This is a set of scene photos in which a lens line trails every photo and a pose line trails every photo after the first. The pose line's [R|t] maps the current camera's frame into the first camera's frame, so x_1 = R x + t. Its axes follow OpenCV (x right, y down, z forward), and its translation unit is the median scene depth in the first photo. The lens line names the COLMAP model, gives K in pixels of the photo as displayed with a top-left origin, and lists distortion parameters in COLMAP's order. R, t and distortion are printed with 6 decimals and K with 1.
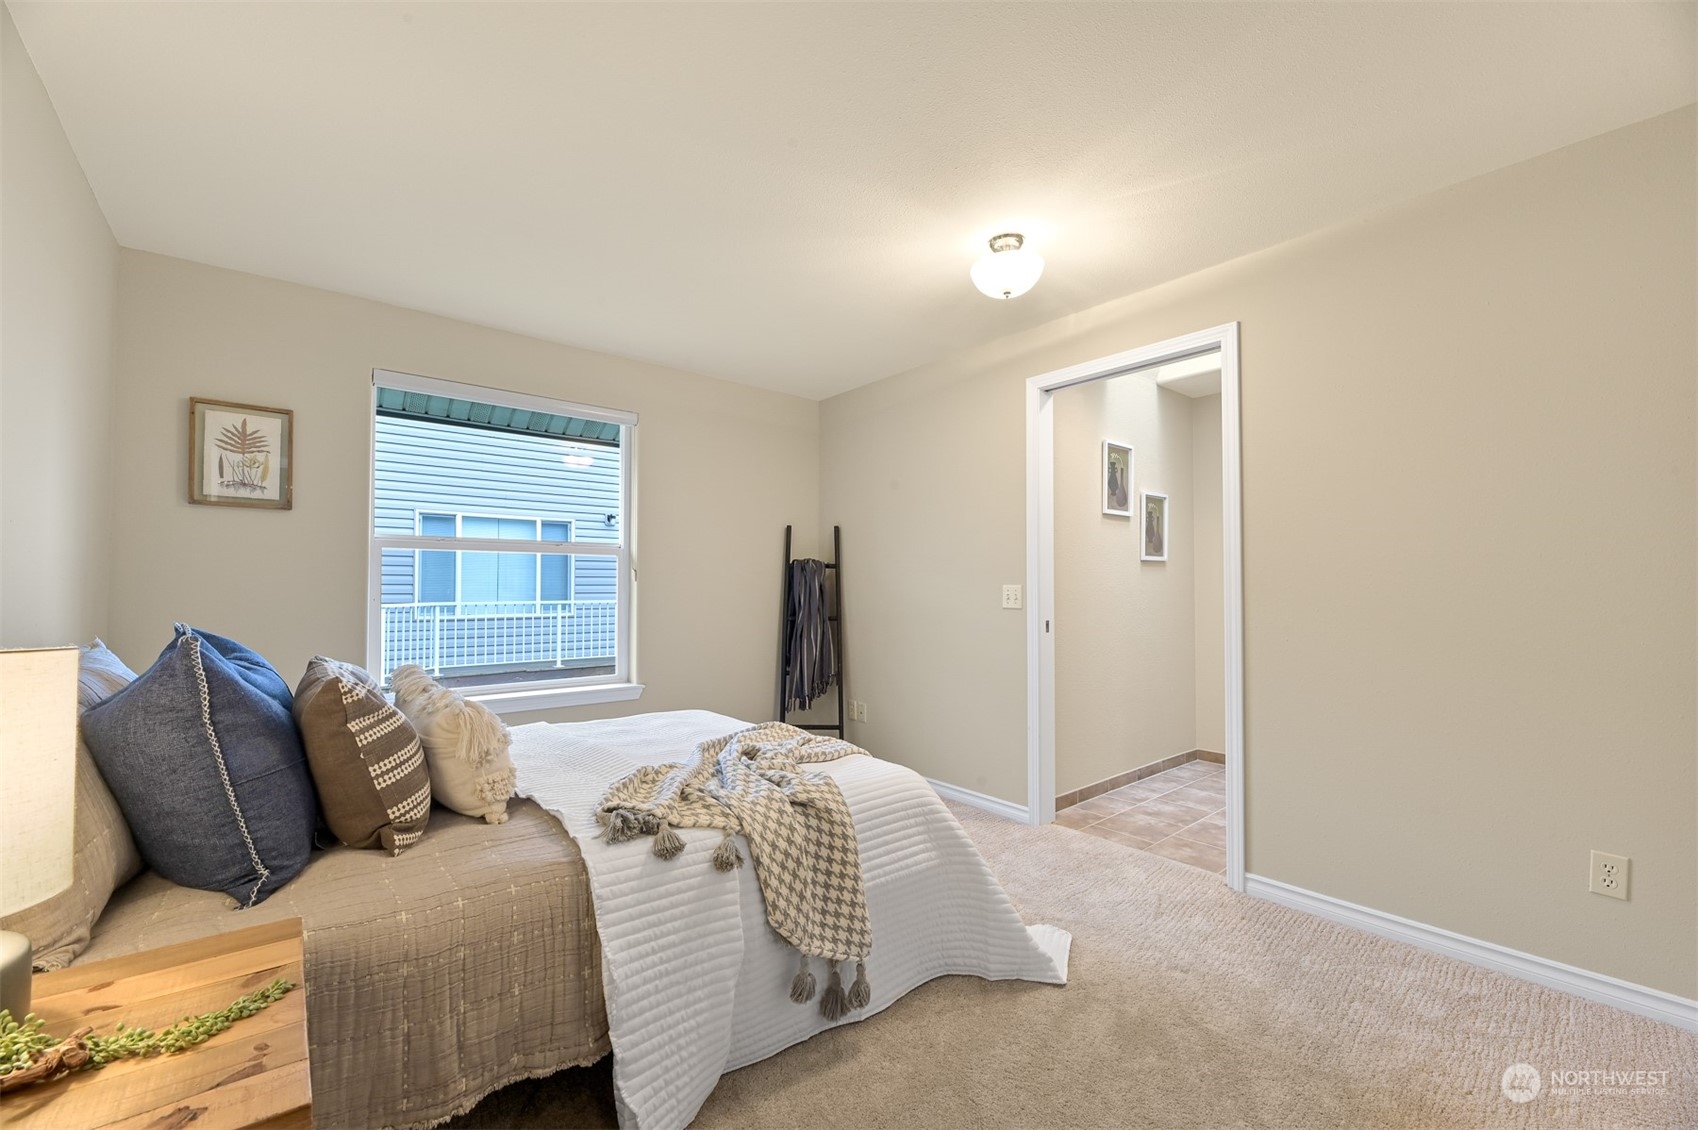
lens RADIAL K [[698.0, 0, 846.7], [0, 698.0, 568.0], [0, 0, 1]] dist [0.000611, -0.003381]
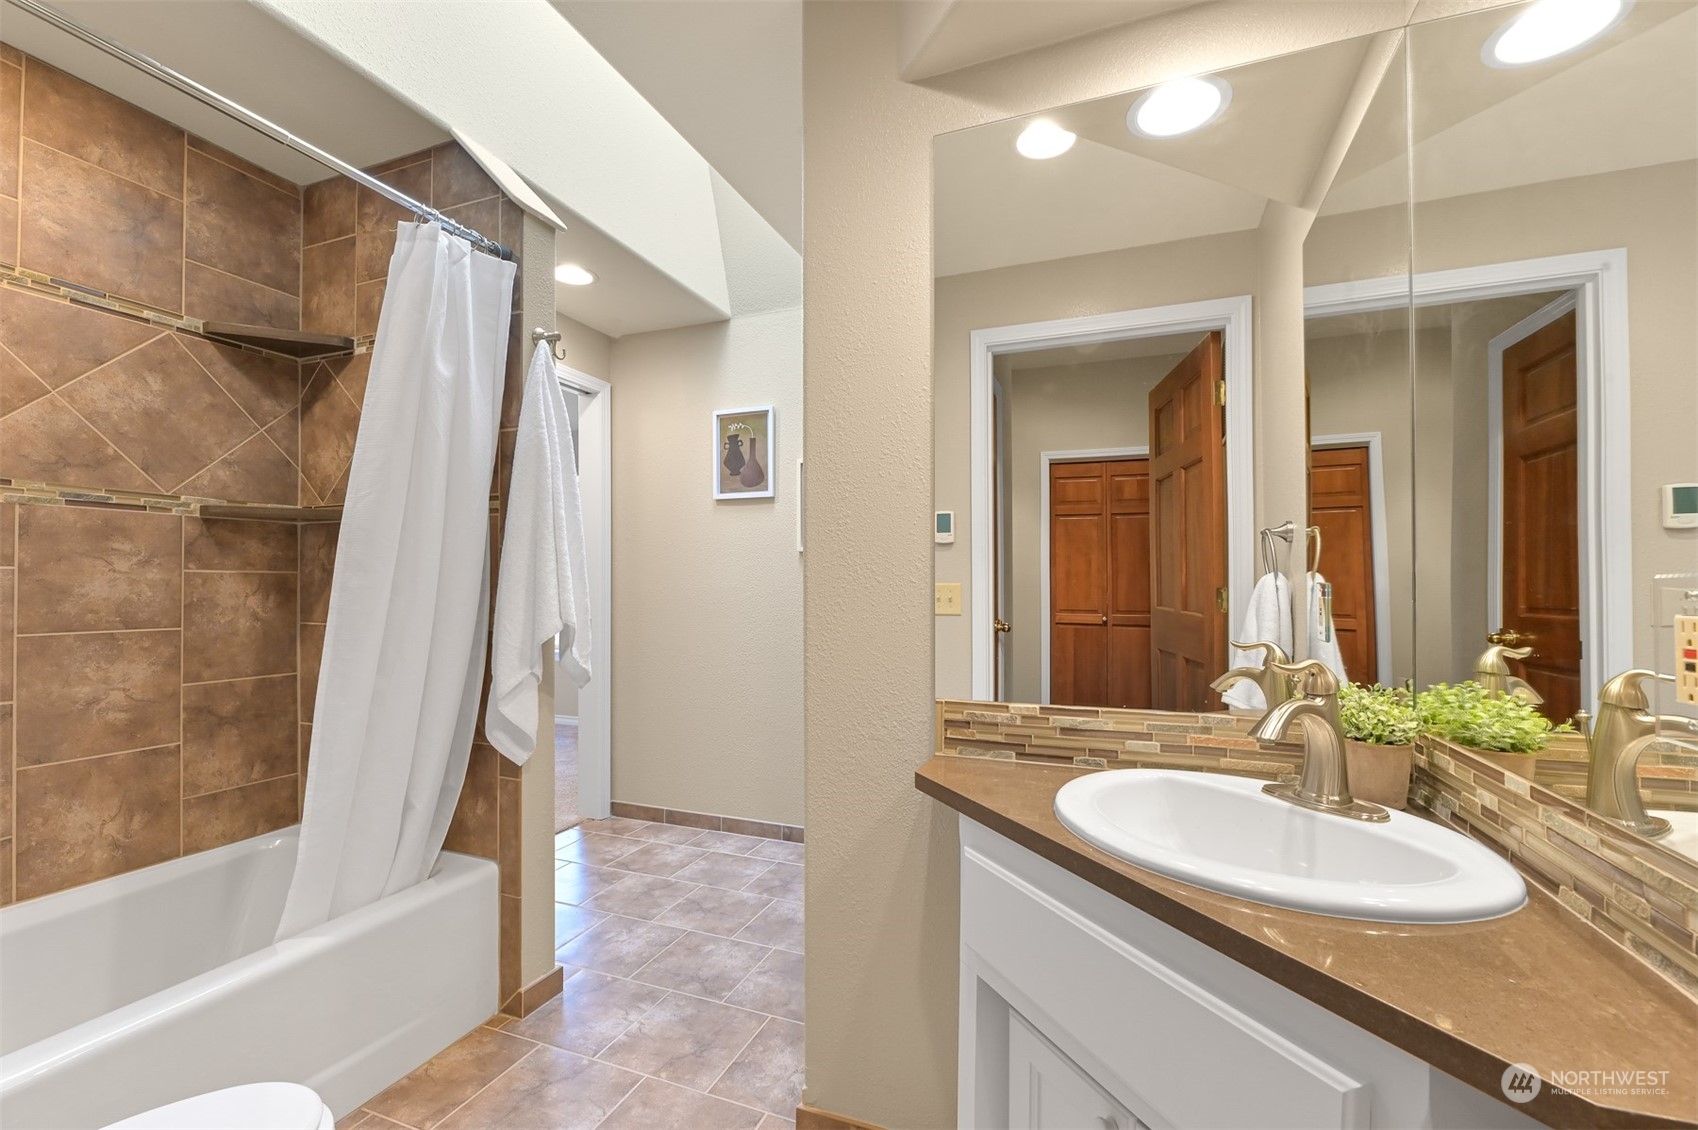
lens RADIAL K [[698.0, 0, 850.0], [0, 698.0, 577.0], [0, 0, 1]] dist [0.000611, -0.003381]
pose [[0.487897, -0.009859, -0.872845, 1.159213], [0.018188, 0.999834, -0.001126, 0.018486], [0.872711, -0.015326, 0.487996, 0.713712]]
